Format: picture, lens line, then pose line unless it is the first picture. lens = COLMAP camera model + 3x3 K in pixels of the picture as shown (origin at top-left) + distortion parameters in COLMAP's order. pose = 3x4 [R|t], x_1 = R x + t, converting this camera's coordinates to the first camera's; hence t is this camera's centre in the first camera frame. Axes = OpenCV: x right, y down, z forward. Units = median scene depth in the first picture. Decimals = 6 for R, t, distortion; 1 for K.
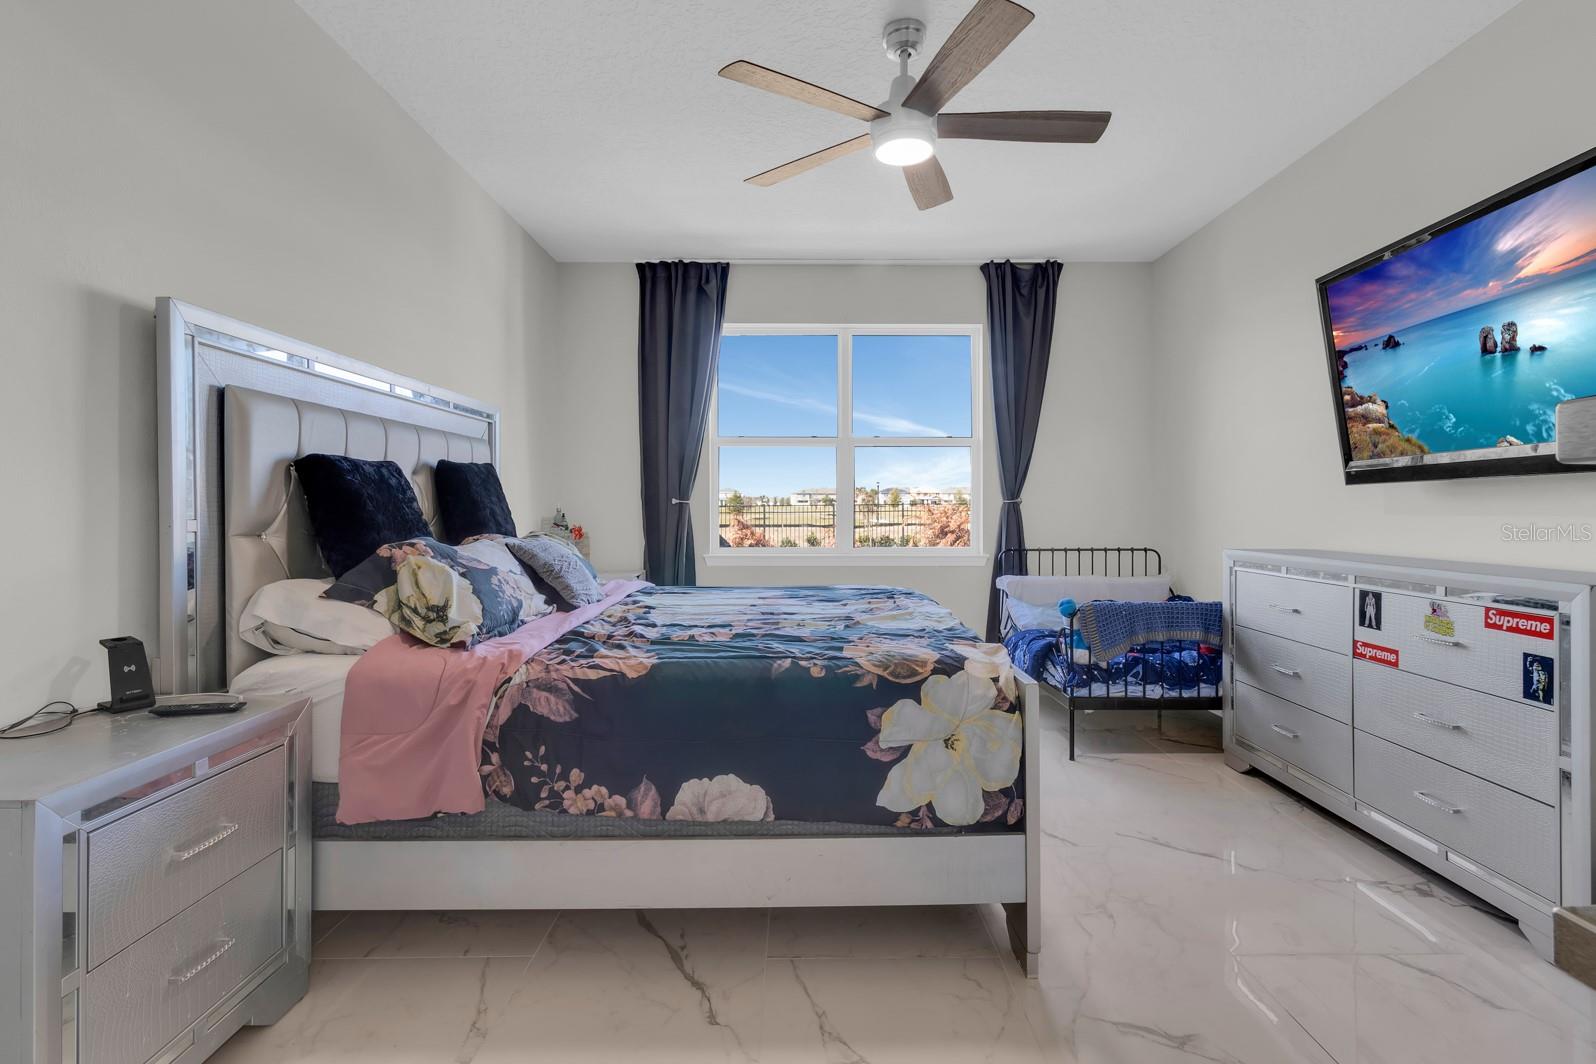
lens RADIAL K [[744.4, 0, 799.8], [0, 744.4, 506.0], [0, 0, 1]] dist [-0.000660, -0.000135]
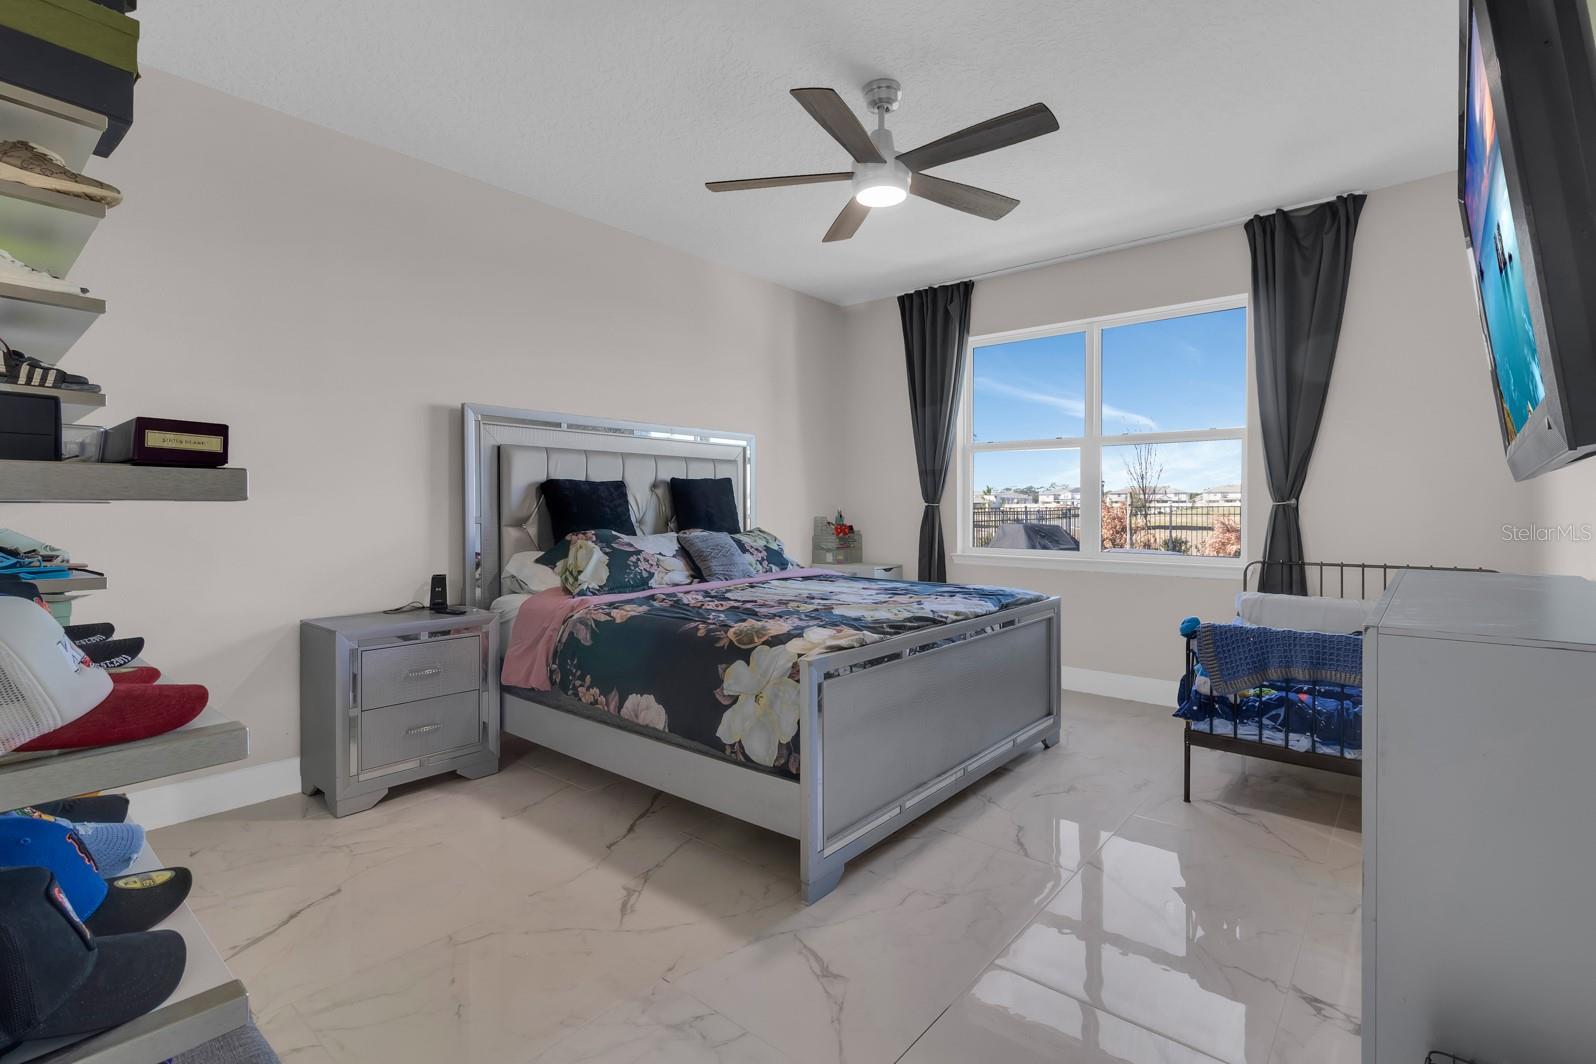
lens RADIAL K [[738.8, 0, 799.2], [0, 738.8, 512.0], [0, 0, 1]] dist [0.000129, 0.000207]
pose [[0.762237, 0.005378, -0.647275, 0.938327], [-0.000022, 0.999966, 0.008282, -0.008796], [0.647298, -0.006298, 0.762211, 0.076443]]
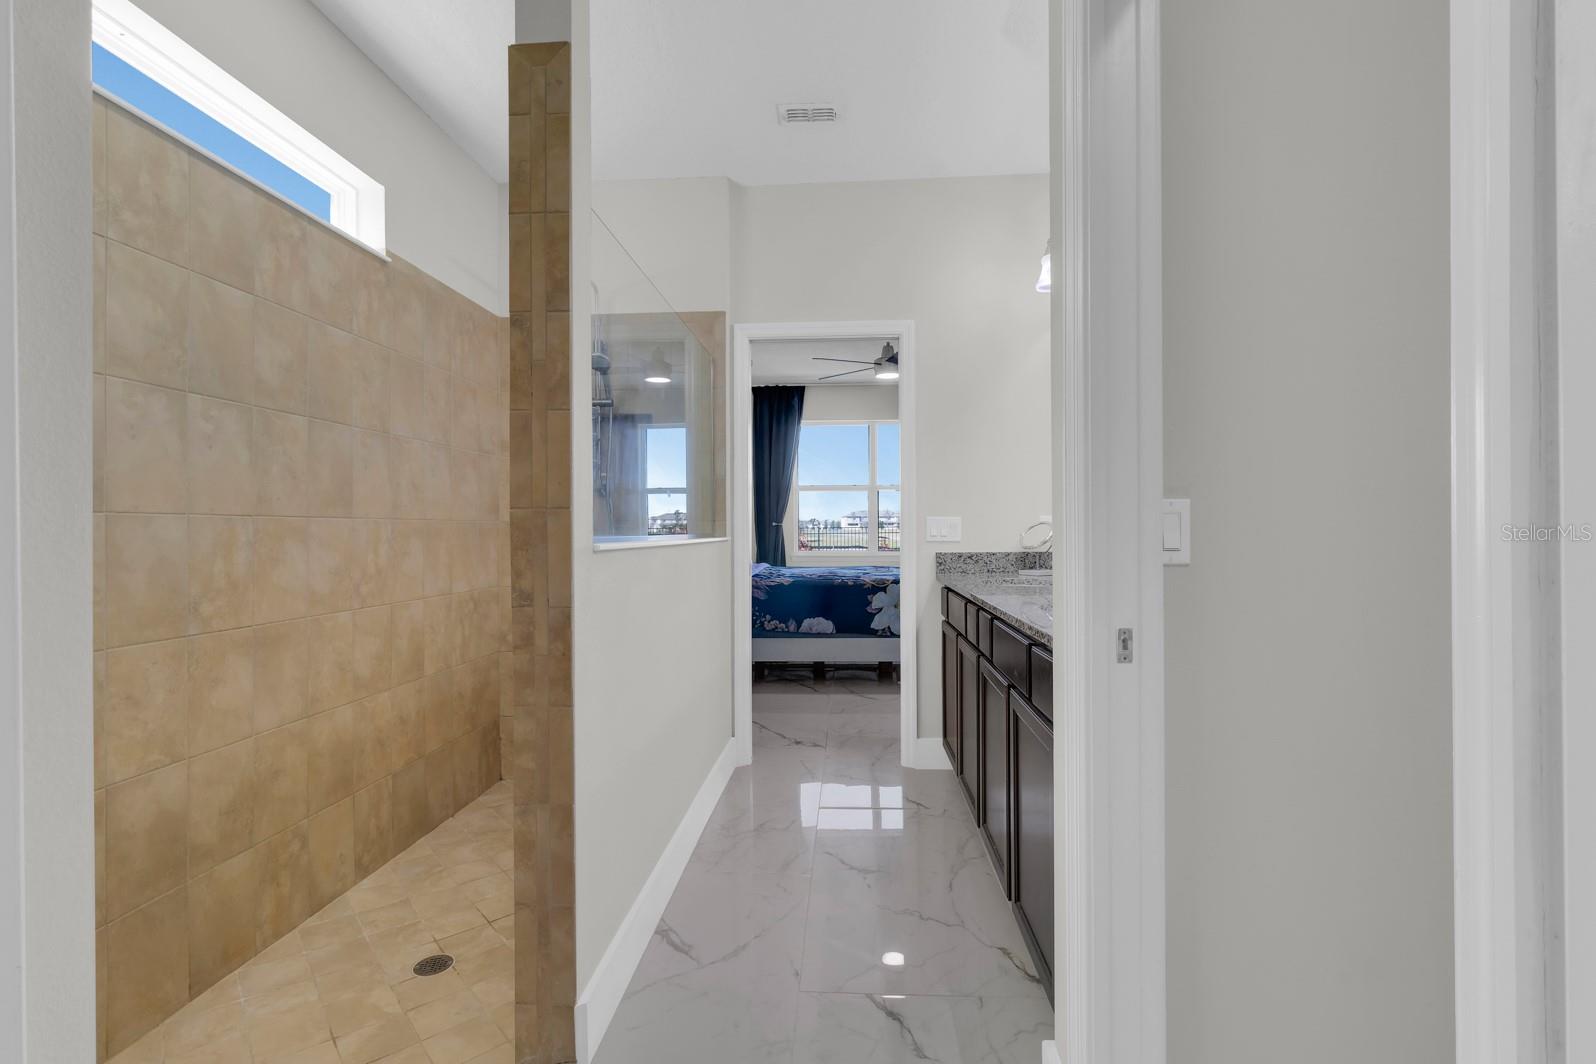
lens RADIAL K [[743.4, 0, 799.4], [0, 743.4, 528.5], [0, 0, 1]] dist [-0.000324, -0.000141]
pose [[0.997668, -0.003688, -0.068157, 0.021300], [0.003634, 0.999993, -0.000917, 0.014227], [0.068160, 0.000667, 0.997674, -1.683927]]
